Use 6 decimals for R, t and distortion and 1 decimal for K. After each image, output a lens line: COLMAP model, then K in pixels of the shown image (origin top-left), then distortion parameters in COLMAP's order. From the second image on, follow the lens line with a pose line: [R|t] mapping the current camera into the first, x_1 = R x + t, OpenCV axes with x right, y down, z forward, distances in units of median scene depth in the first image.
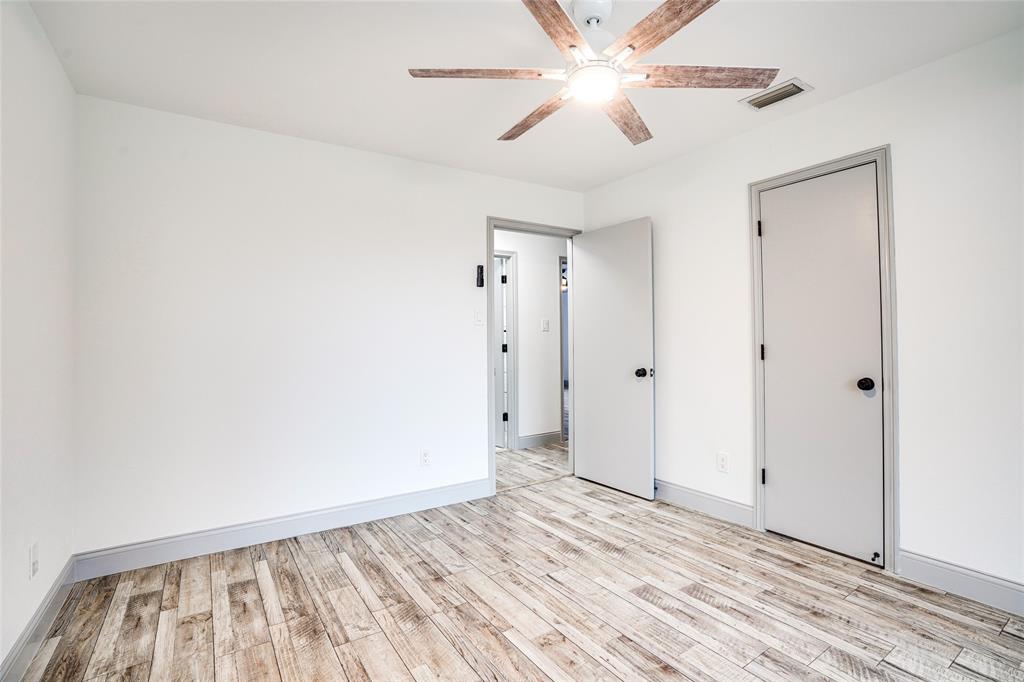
lens RADIAL K [[471.6, 0, 511.5], [0, 471.6, 338.5], [0, 0, 1]] dist [-0.060390, 0.018916]
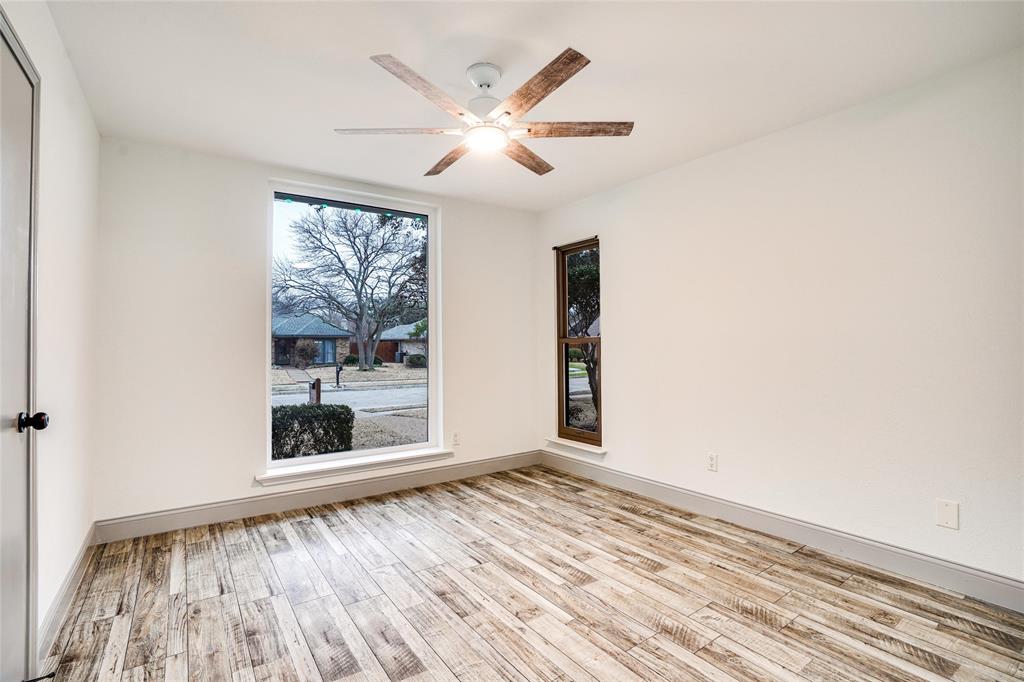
lens RADIAL K [[471.6, 0, 508.7], [0, 471.6, 337.5], [0, 0, 1]] dist [-0.060390, 0.018916]
pose [[-0.999522, 0.017777, -0.025308, 0.142279], [0.017991, 0.999804, -0.008244, -0.002609], [0.025156, -0.008695, -0.999646, 2.002494]]
